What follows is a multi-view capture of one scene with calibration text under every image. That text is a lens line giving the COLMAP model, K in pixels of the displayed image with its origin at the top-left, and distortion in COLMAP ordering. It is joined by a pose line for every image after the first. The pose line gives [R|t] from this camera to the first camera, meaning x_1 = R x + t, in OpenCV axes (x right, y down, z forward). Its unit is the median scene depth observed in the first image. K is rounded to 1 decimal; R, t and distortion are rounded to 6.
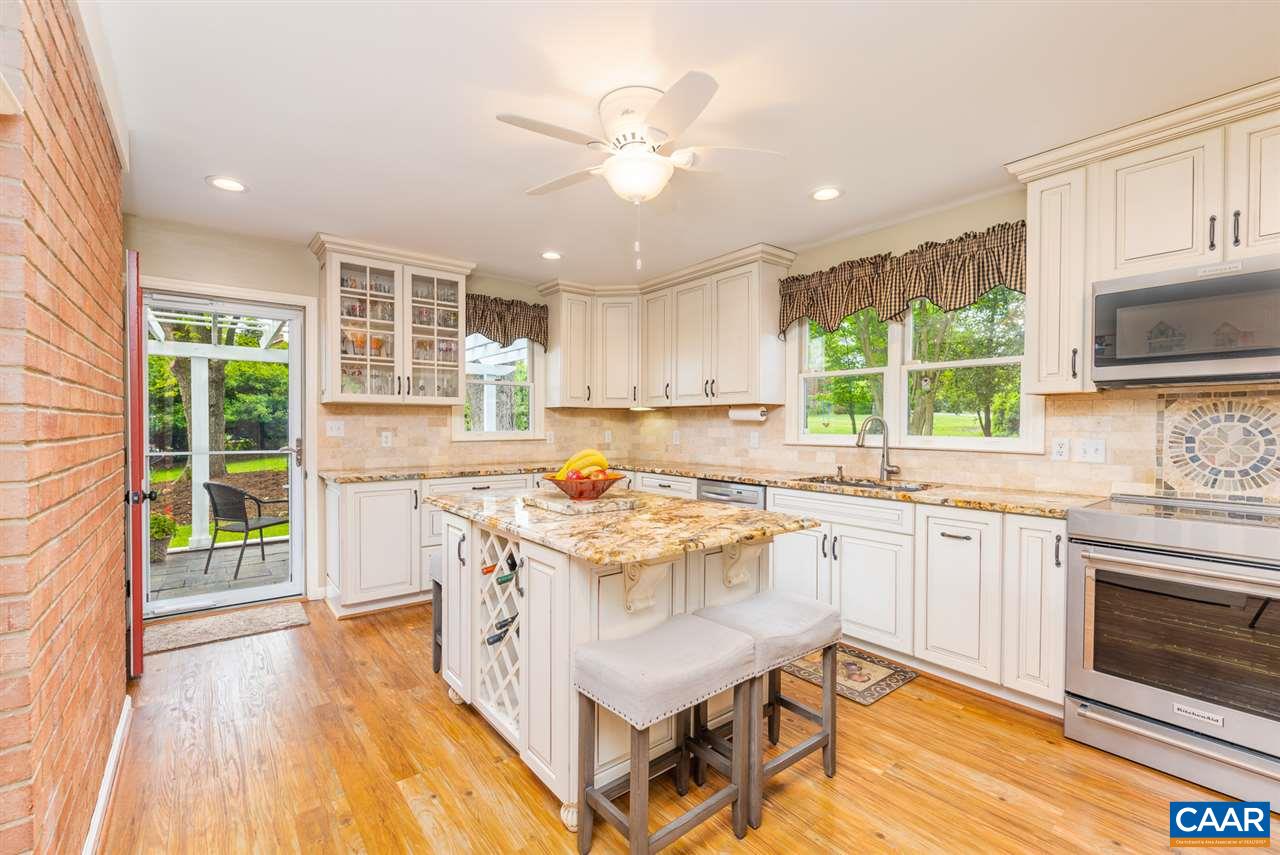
lens RADIAL K [[563.4, 0, 641.5], [0, 563.4, 429.9], [0, 0, 1]] dist [-0.001931, 0.000317]
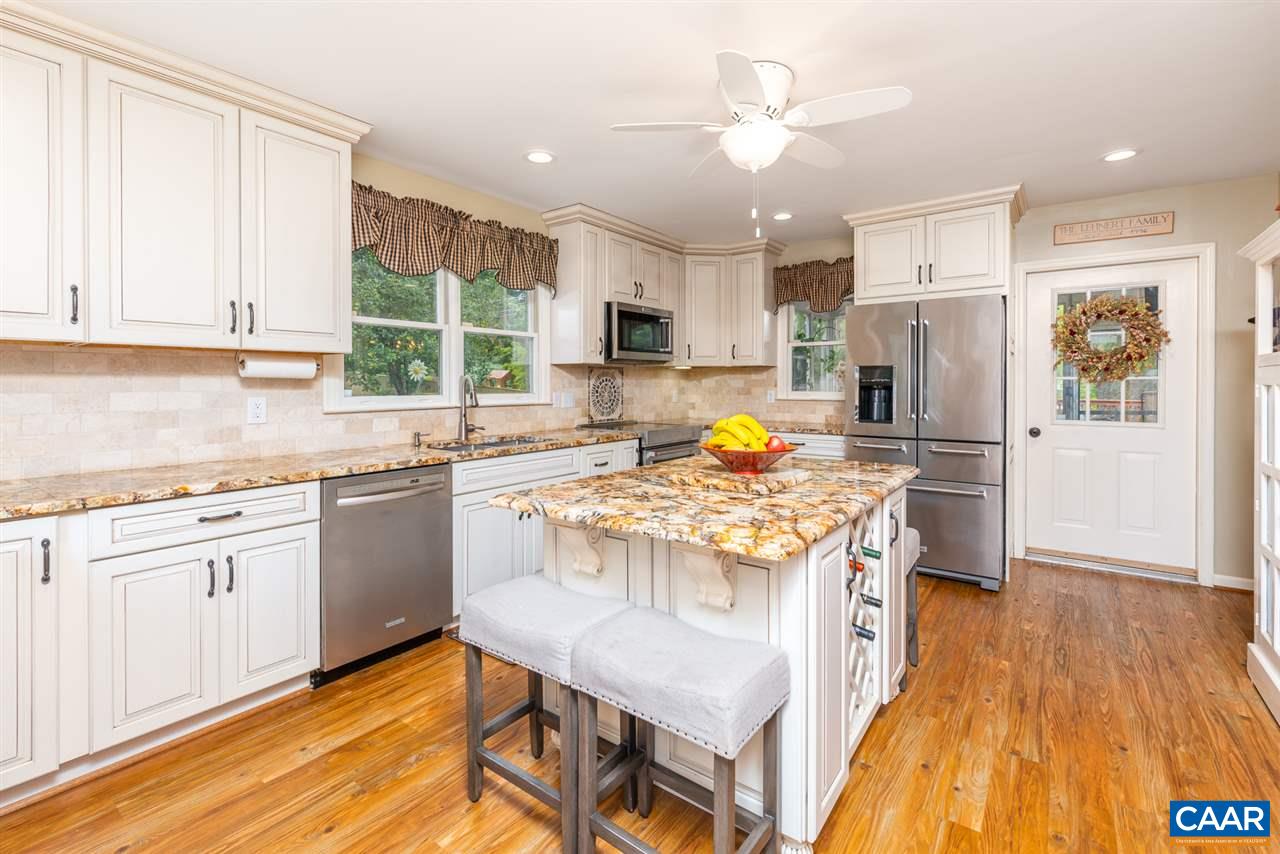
lens RADIAL K [[563.4, 0, 644.7], [0, 563.4, 384.4], [0, 0, 1]] dist [-0.001931, 0.000317]
pose [[-0.266495, -0.008594, 0.963798, -0.621821], [0.004265, 0.999940, 0.010096, -0.017229], [-0.963827, 0.006801, -0.266442, 0.963615]]
